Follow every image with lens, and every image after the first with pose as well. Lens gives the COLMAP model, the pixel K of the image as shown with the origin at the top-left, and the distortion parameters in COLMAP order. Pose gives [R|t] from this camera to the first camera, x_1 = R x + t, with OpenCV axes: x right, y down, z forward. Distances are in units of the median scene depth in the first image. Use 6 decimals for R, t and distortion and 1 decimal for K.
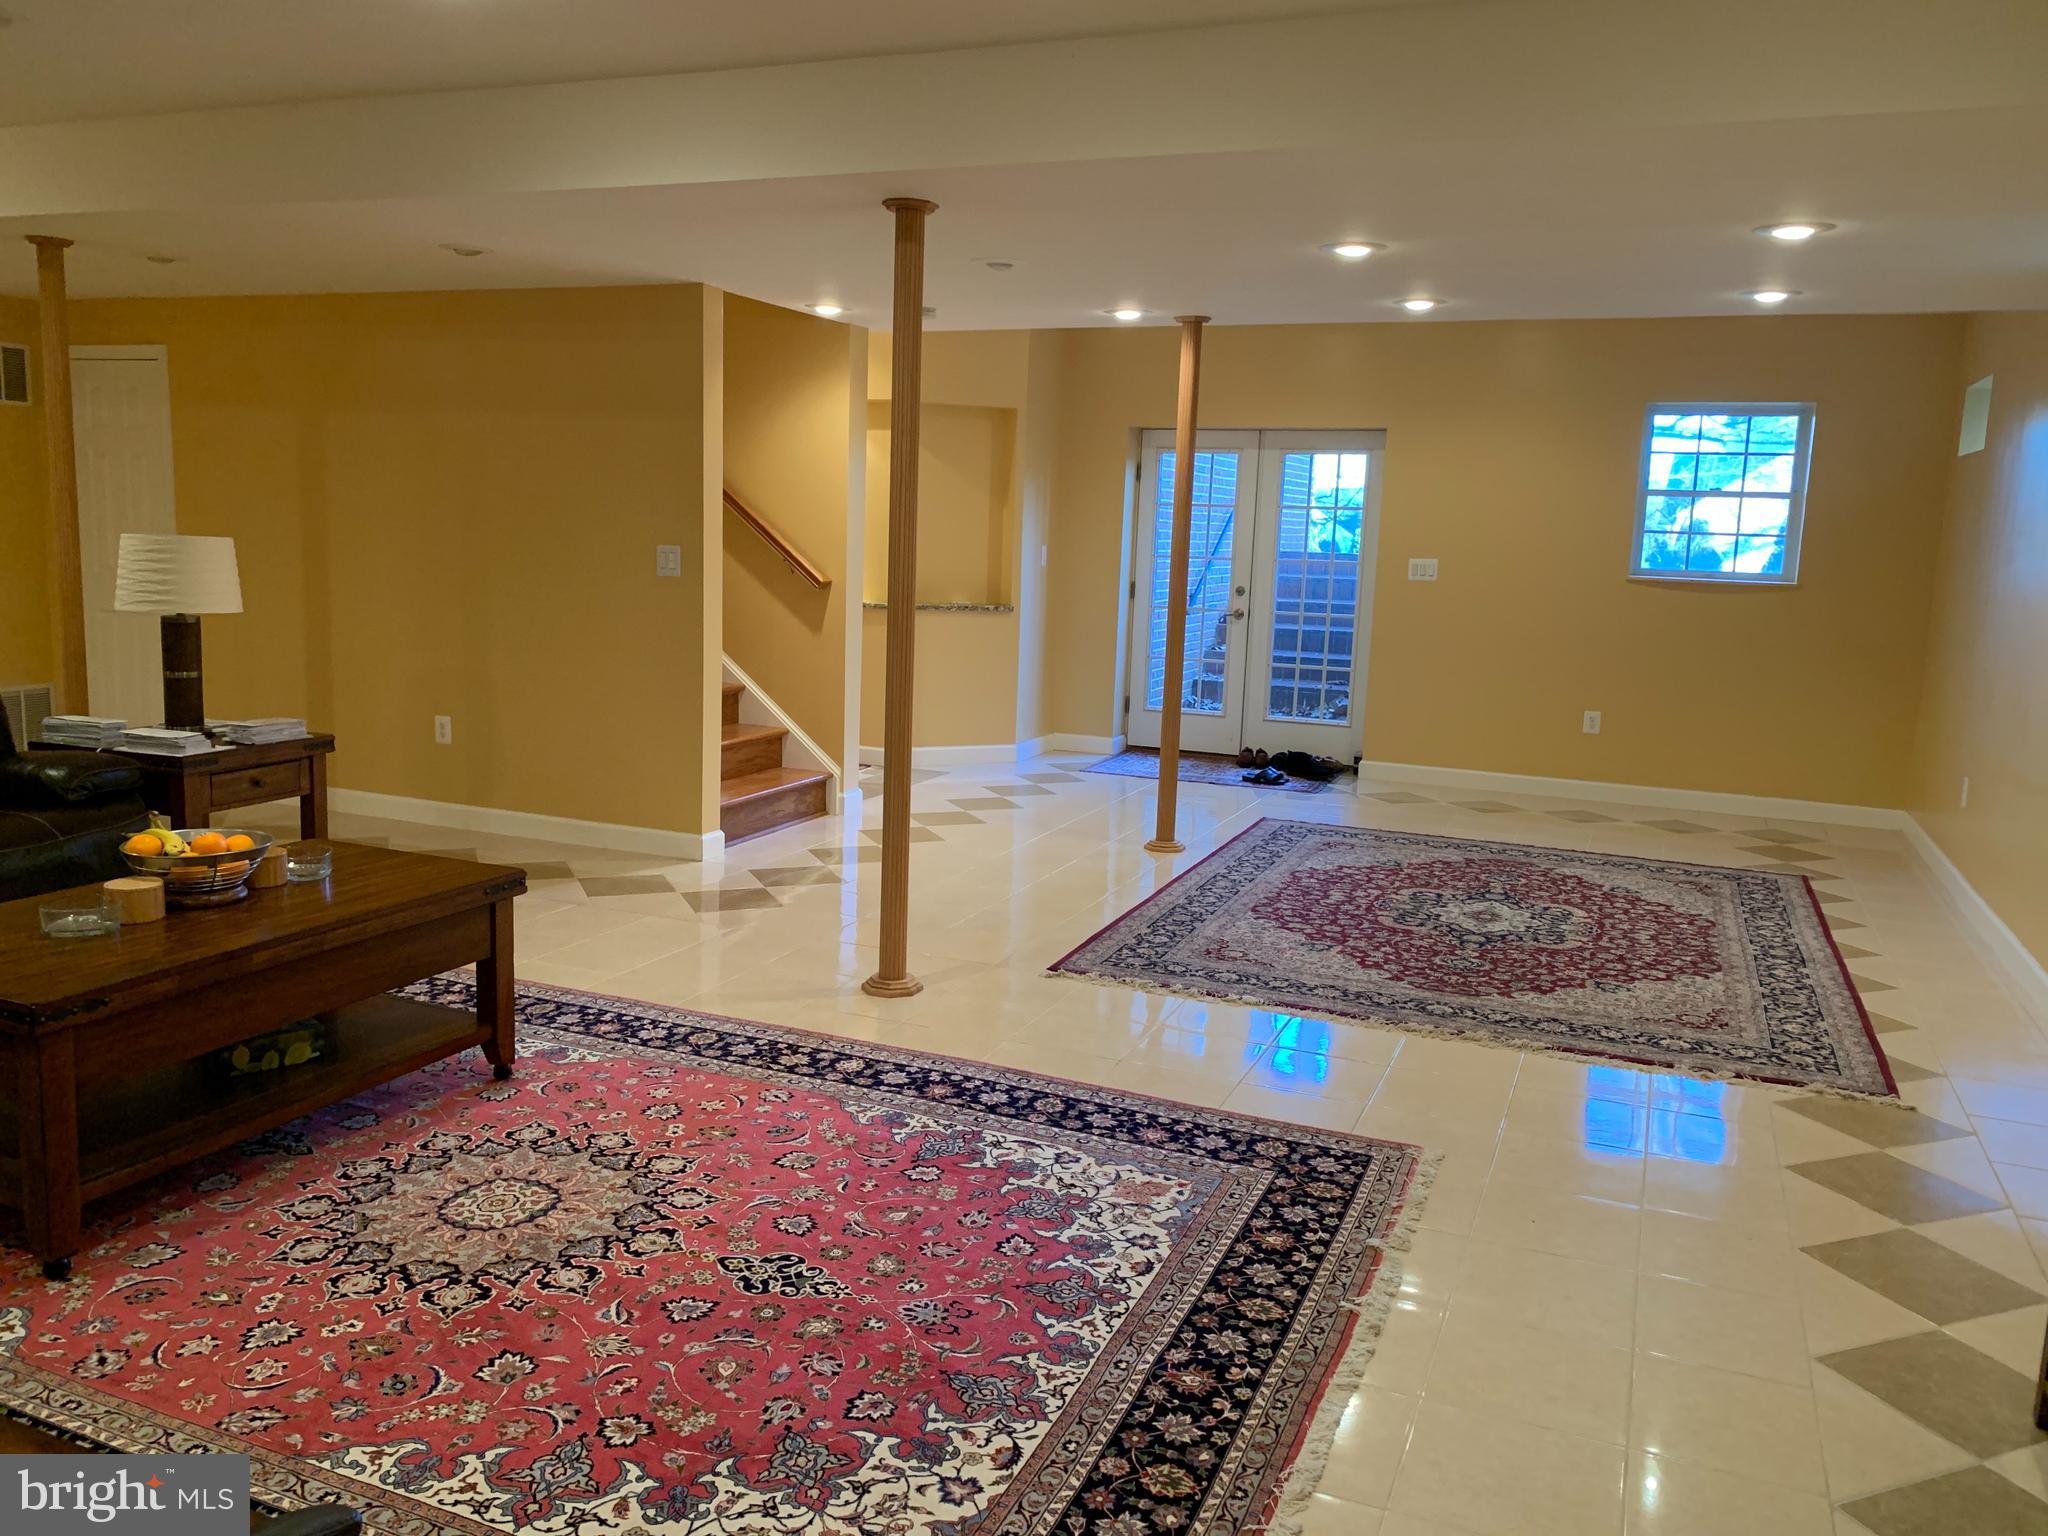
lens RADIAL K [[1568.0, 0, 1024.0], [0, 1568.0, 768.0], [0, 0, 1]] dist [-0.002566, -0.000636]
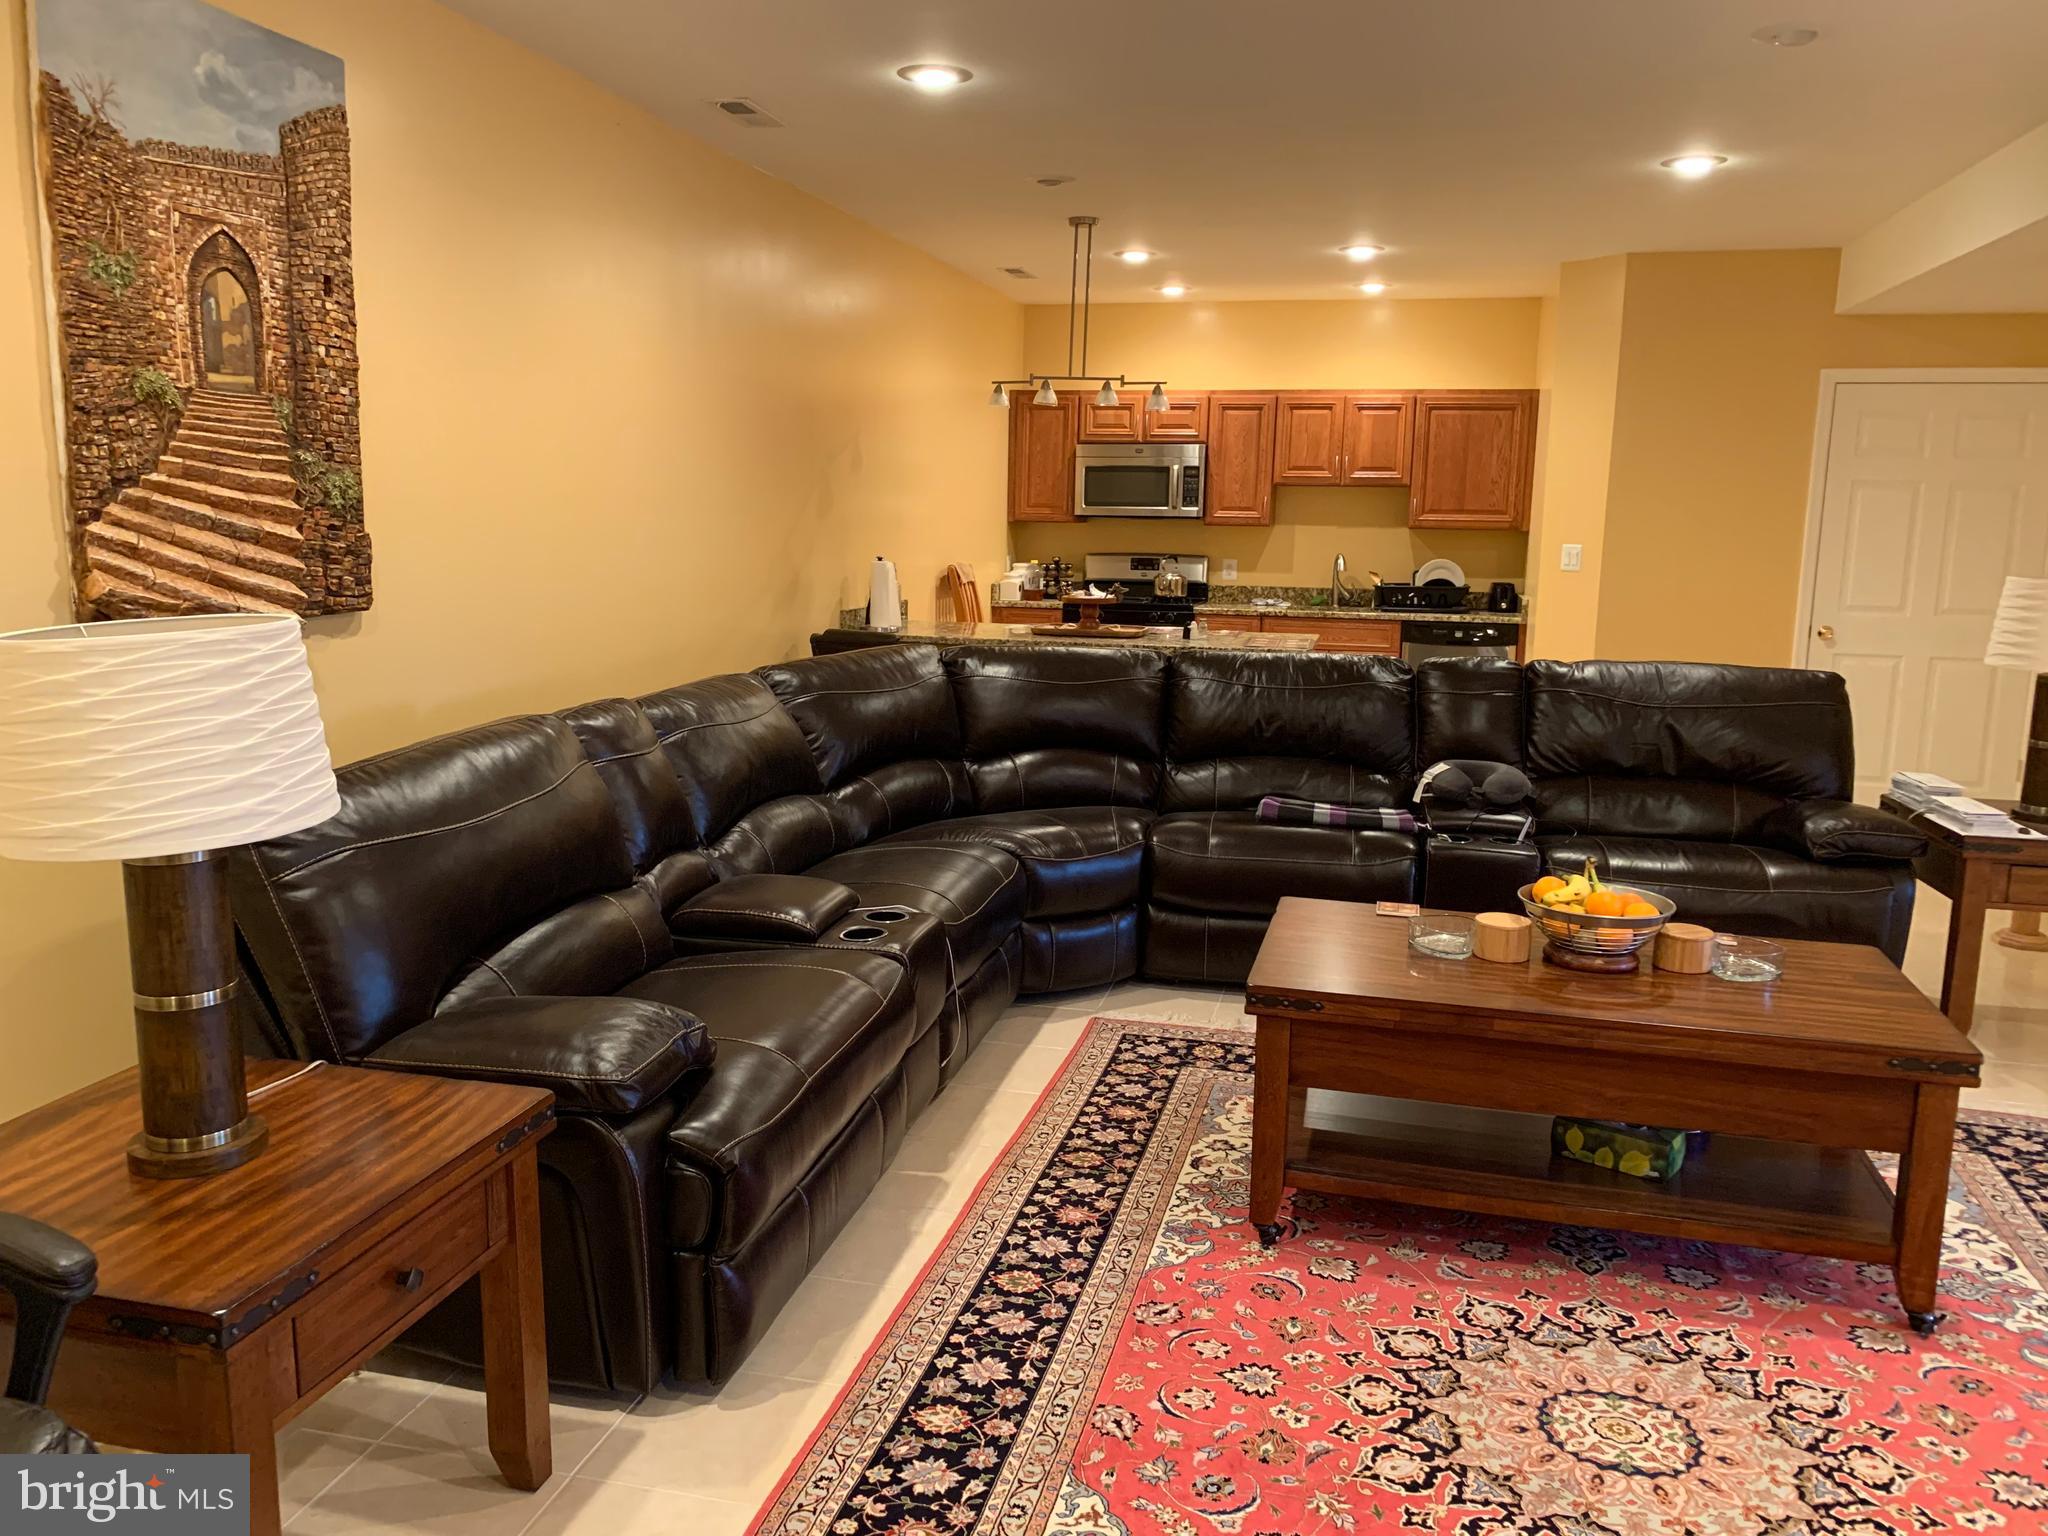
lens RADIAL K [[1568.0, 0, 1024.0], [0, 1568.0, 768.0], [0, 0, 1]] dist [-0.002566, -0.000636]
pose [[0.150294, 0.136614, -0.979157, 0.272187], [-0.169990, 0.979227, 0.110532, -0.062562], [0.973917, 0.149835, 0.170395, 0.446010]]
